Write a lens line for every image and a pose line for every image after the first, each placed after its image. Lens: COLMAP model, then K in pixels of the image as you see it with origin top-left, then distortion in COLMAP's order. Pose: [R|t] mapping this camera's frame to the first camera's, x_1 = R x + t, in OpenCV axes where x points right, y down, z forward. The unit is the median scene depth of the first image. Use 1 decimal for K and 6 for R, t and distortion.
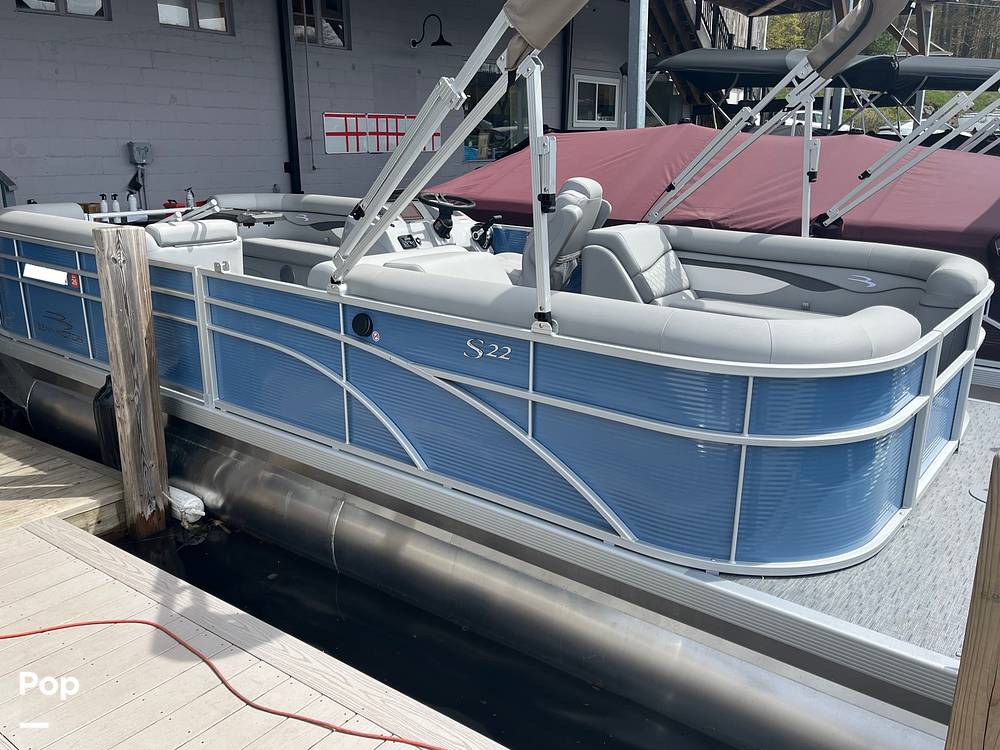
lens RADIAL K [[815.8, 0, 500.0], [0, 815.8, 375.0], [0, 0, 1]] dist [0.047669, -0.032456]
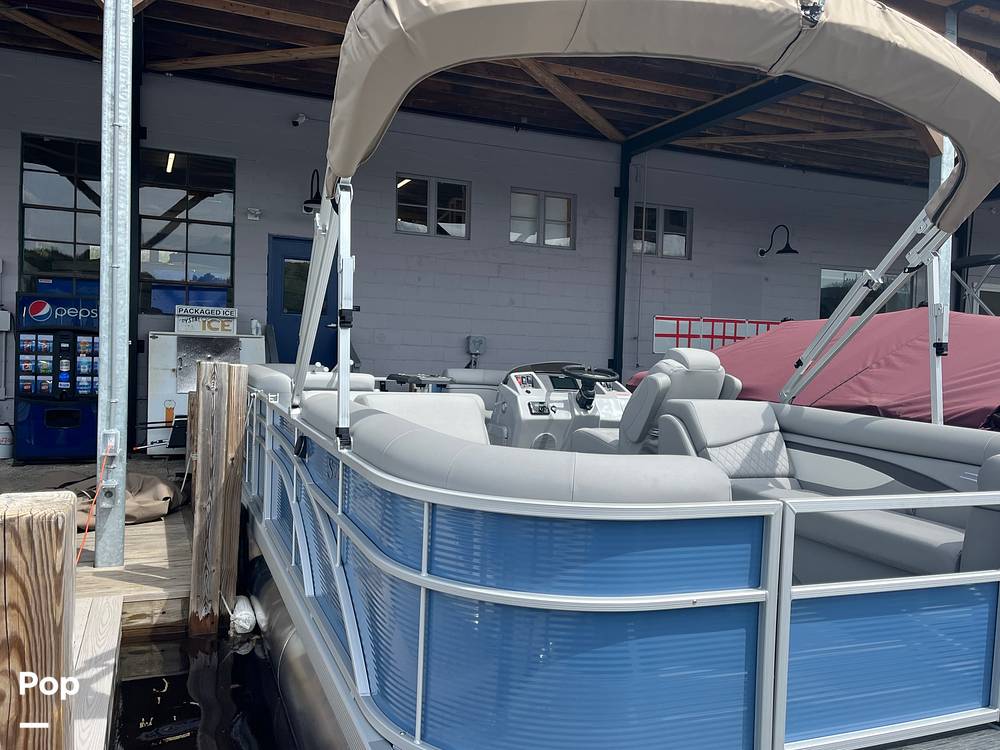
lens RADIAL K [[815.8, 0, 500.0], [0, 815.8, 375.0], [0, 0, 1]] dist [0.047669, -0.032456]
pose [[0.866173, 0.041844, -0.497990, 0.411509], [-0.167921, 0.962919, -0.211162, 0.020843], [0.470688, 0.266526, 0.841081, 0.147753]]
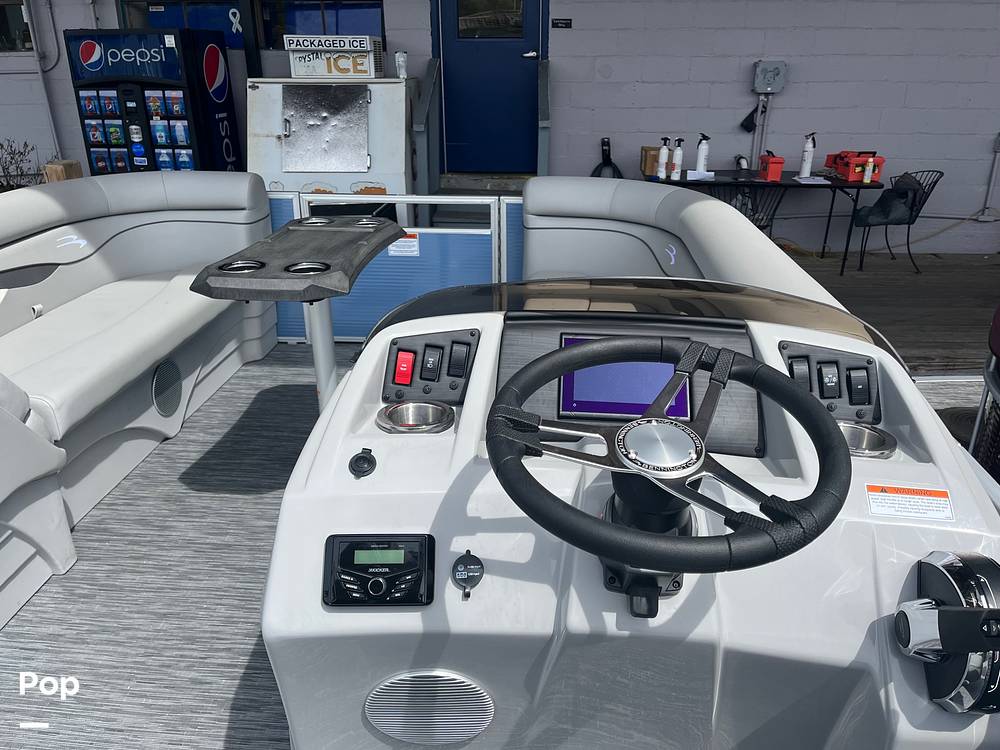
lens RADIAL K [[739.5, 0, 499.9], [0, 739.5, 362.6], [0, 0, 1]] dist [0.085938, -0.101567]
pose [[0.542415, 0.314339, -0.779087, 0.021370], [-0.228393, 0.947610, 0.223321, -0.323390], [0.808469, 0.056805, 0.585790, 1.132994]]
